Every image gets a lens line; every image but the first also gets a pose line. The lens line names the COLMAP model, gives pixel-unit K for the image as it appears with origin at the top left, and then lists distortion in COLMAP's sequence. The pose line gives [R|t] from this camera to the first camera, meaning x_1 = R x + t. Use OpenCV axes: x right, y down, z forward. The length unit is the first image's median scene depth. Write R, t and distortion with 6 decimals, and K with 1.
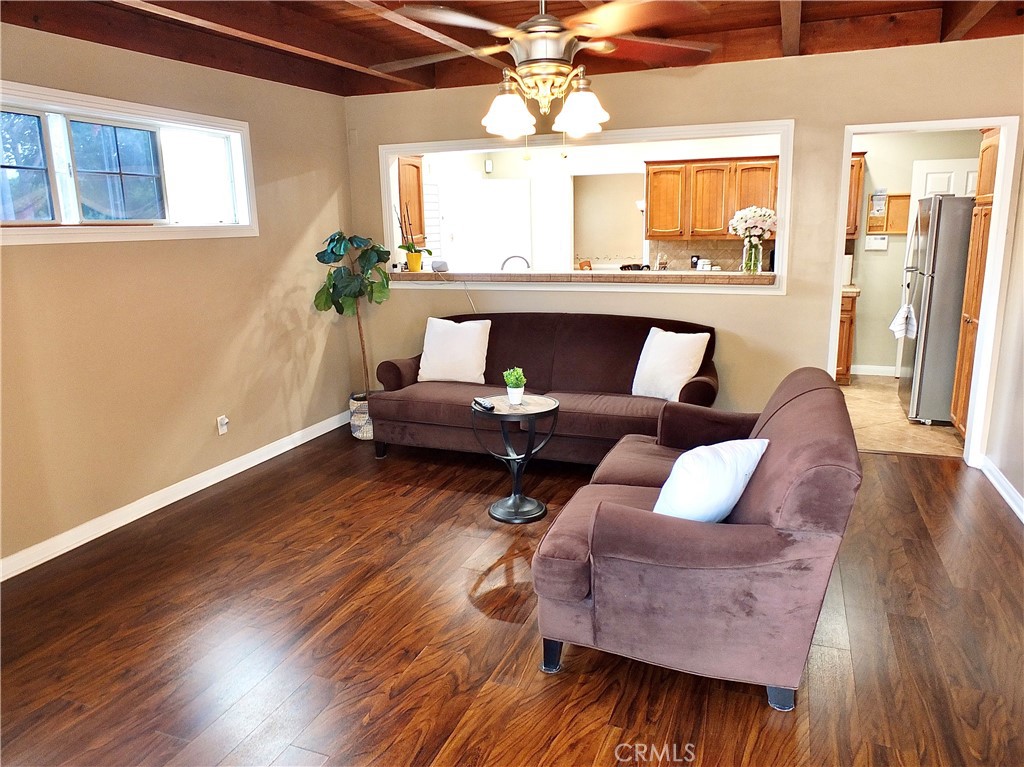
lens RADIAL K [[693.9, 0, 513.5], [0, 693.9, 382.3], [0, 0, 1]] dist [-0.034464, 0.004803]
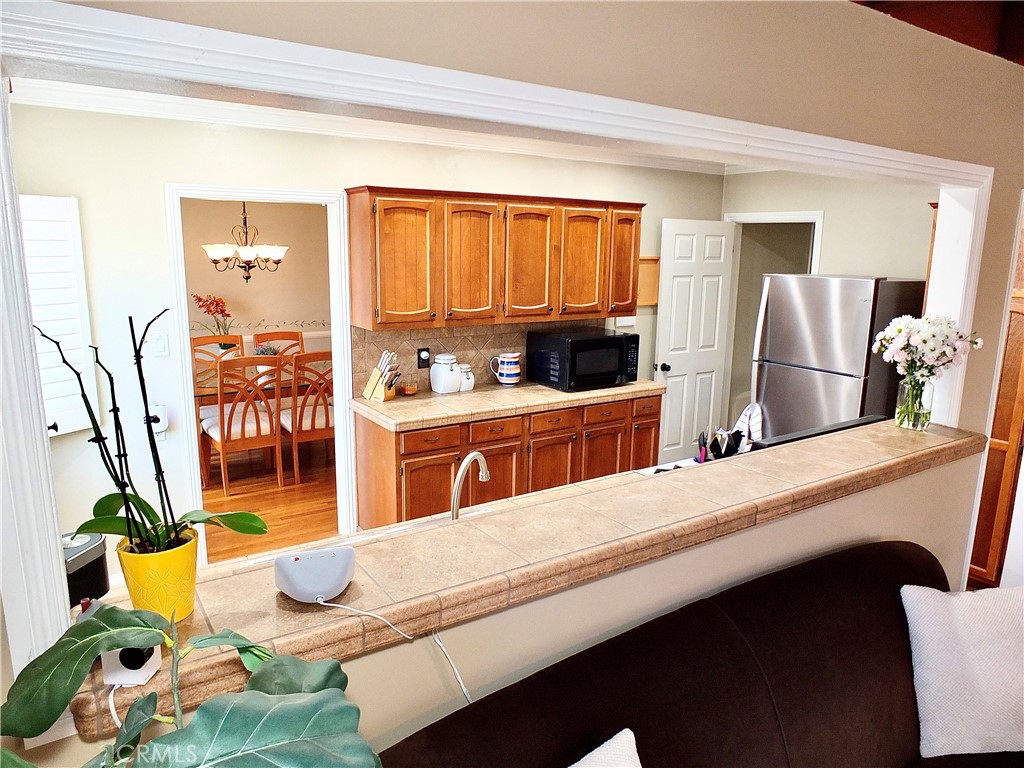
lens RADIAL K [[693.9, 0, 511.1], [0, 693.9, 386.9], [0, 0, 1]] dist [-0.034464, 0.004803]
pose [[0.601992, -0.131211, 0.787648, -0.184664], [0.151174, 0.987296, 0.048929, -0.178074], [-0.784062, 0.089617, 0.614179, 0.603638]]
